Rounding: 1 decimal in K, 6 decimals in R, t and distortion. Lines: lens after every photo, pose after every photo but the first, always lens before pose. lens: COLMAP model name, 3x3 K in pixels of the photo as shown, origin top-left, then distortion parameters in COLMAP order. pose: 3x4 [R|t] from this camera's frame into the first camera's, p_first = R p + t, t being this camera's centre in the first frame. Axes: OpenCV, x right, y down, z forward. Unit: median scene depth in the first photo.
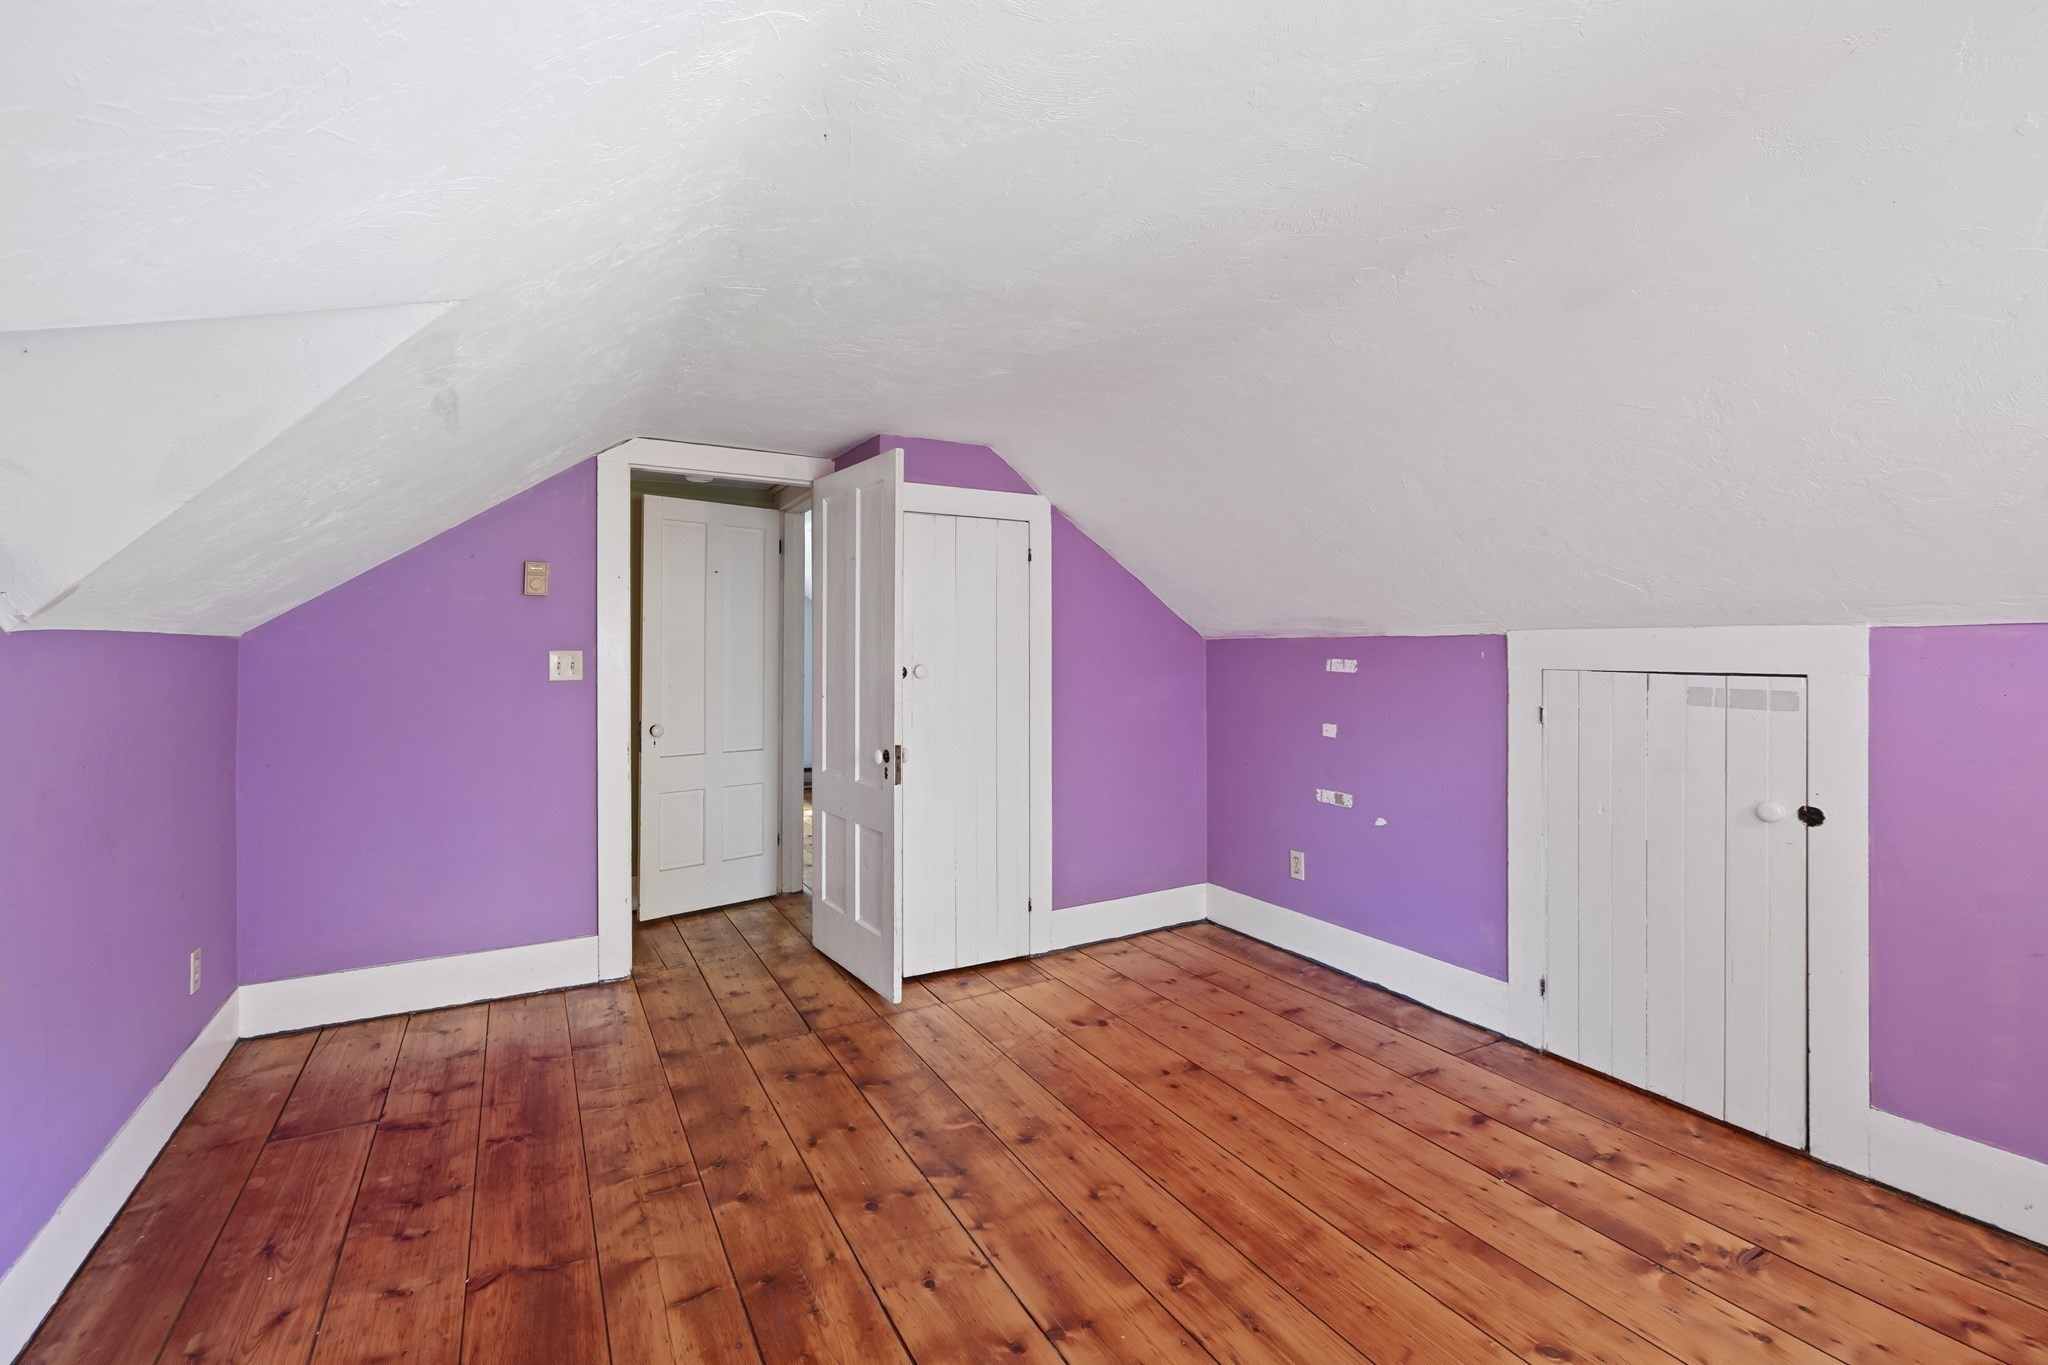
lens RADIAL K [[870.2, 0, 998.1], [0, 870.2, 638.9], [0, 0, 1]] dist [0.003113, 0.000117]
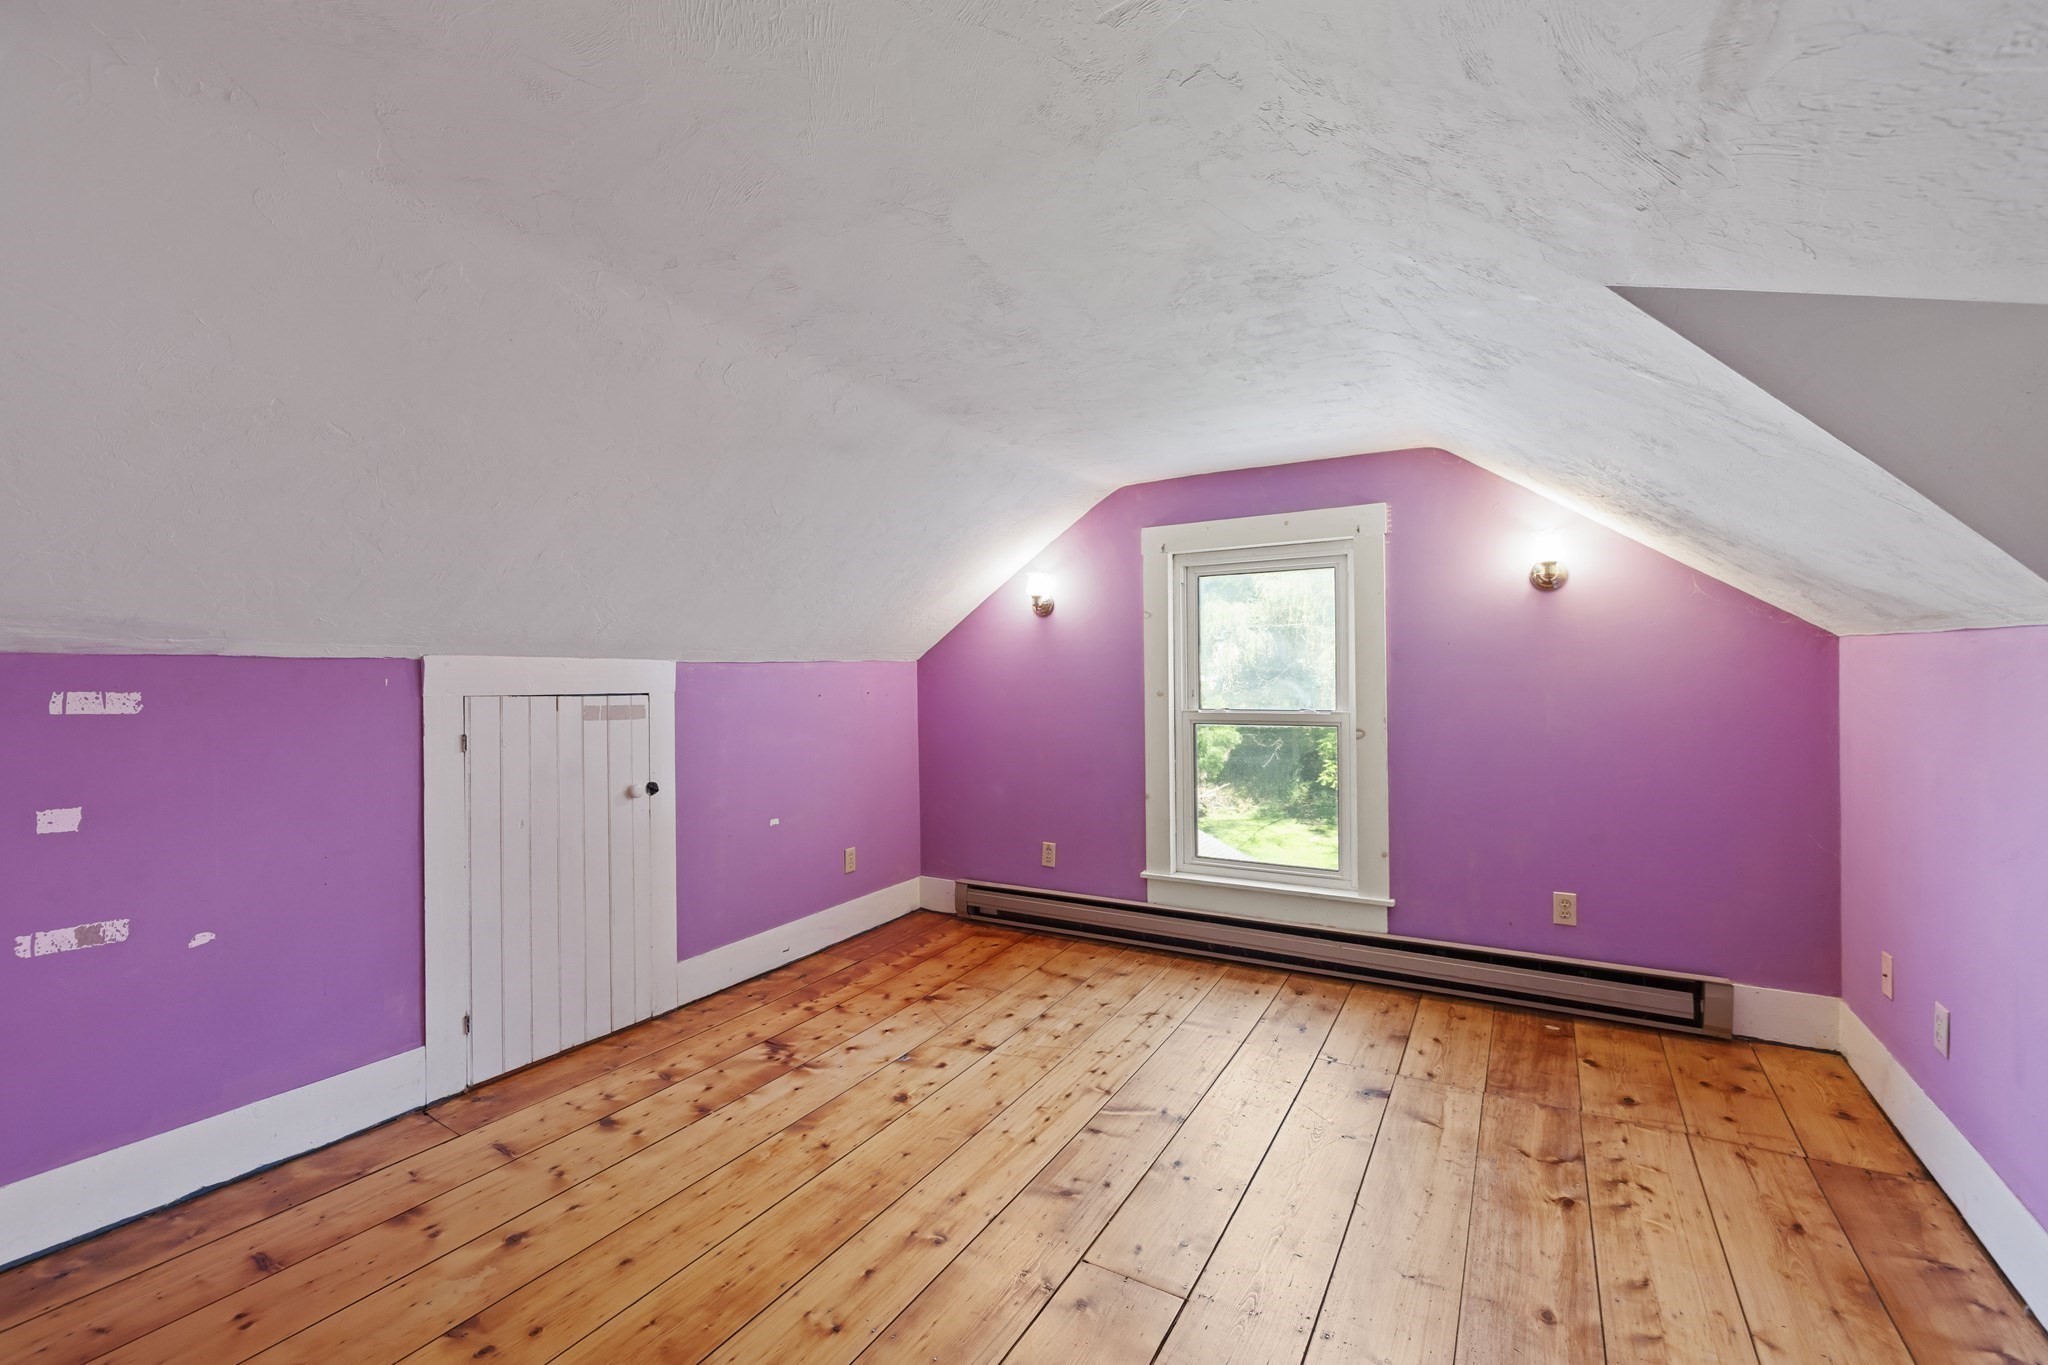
lens RADIAL K [[870.2, 0, 1021.1], [0, 870.2, 688.7], [0, 0, 1]] dist [0.003113, 0.000117]
pose [[-0.509788, -0.003488, 0.860293, -0.609536], [-0.003631, 0.999992, 0.001903, 0.026551], [-0.860292, -0.002154, -0.509796, 1.126266]]
